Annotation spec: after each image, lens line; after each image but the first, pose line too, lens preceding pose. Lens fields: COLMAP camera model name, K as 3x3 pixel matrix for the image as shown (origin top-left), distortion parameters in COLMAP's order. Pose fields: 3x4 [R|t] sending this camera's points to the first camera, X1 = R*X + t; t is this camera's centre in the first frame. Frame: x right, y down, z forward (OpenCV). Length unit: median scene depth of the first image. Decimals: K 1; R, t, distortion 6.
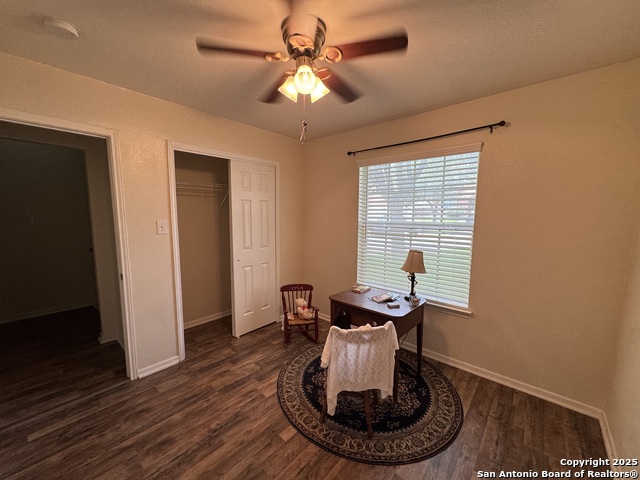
lens RADIAL K [[256.6, 0, 319.7], [0, 256.6, 241.3], [0, 0, 1]] dist [0.000299, 0.000062]
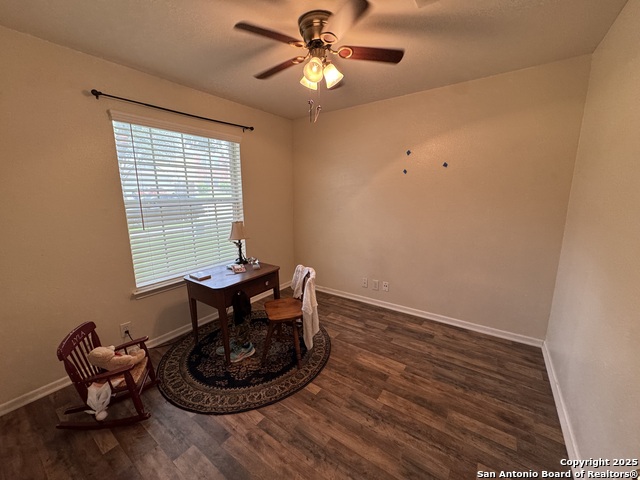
lens RADIAL K [[256.6, 0, 320.8], [0, 256.6, 239.0], [0, 0, 1]] dist [0.000299, 0.000062]
pose [[-0.112393, -0.184087, 0.976463, -0.867308], [0.118582, 0.973182, 0.197117, -0.074109], [-0.986563, 0.137946, -0.087550, 0.778865]]
